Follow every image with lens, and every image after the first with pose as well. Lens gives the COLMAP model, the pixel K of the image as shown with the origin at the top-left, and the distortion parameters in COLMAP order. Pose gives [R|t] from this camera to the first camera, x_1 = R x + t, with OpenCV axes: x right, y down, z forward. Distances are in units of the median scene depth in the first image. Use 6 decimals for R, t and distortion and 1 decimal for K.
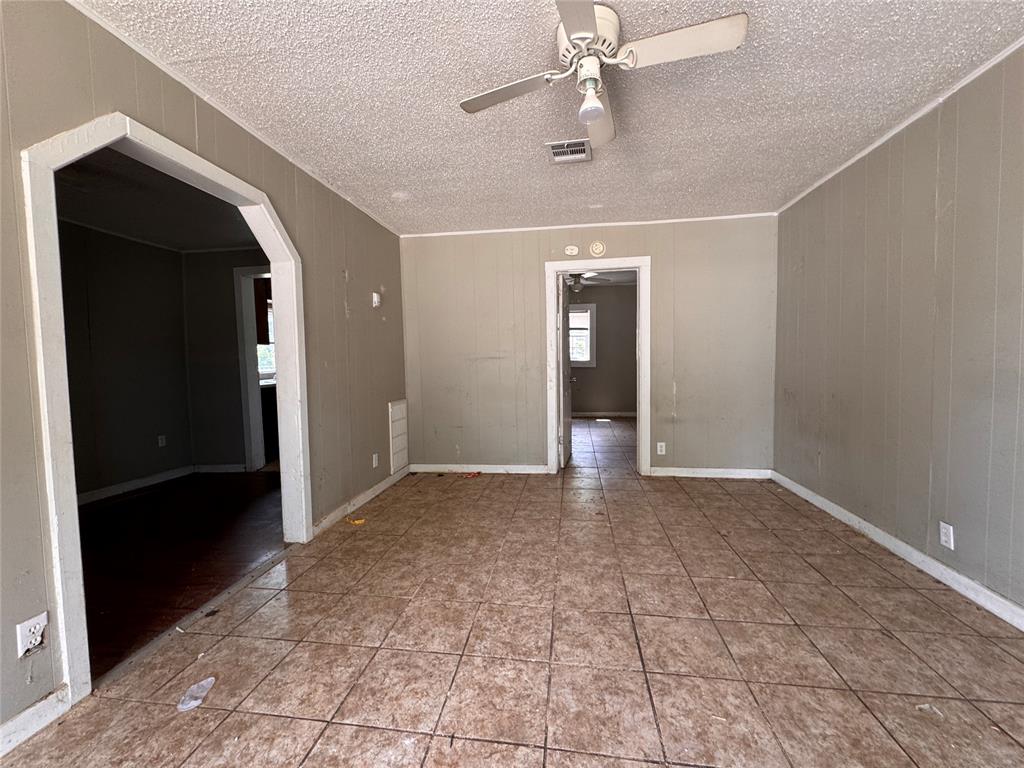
lens RADIAL K [[411.1, 0, 509.2], [0, 411.1, 381.1], [0, 0, 1]] dist [-0.001439, -0.000068]
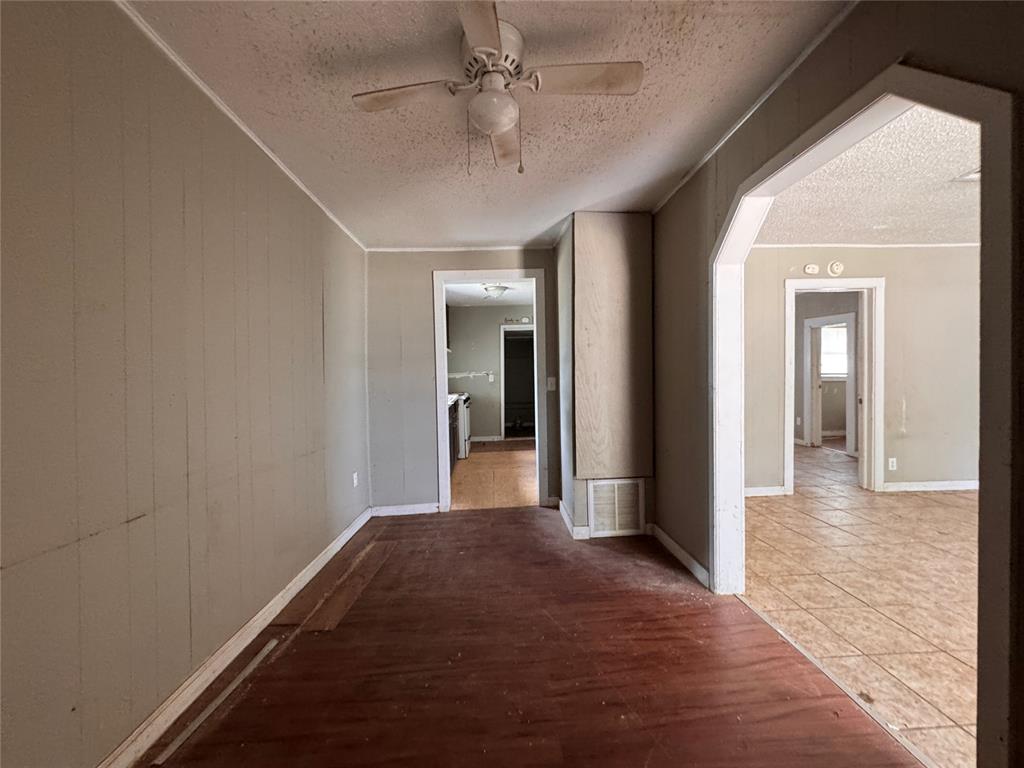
lens RADIAL K [[411.1, 0, 511.4], [0, 411.1, 384.8], [0, 0, 1]] dist [-0.001439, -0.000068]
pose [[0.983367, -0.006193, 0.181527, -0.757234], [0.012848, 0.999287, -0.035512, -0.009735], [-0.181177, 0.037253, 0.982745, 0.158300]]
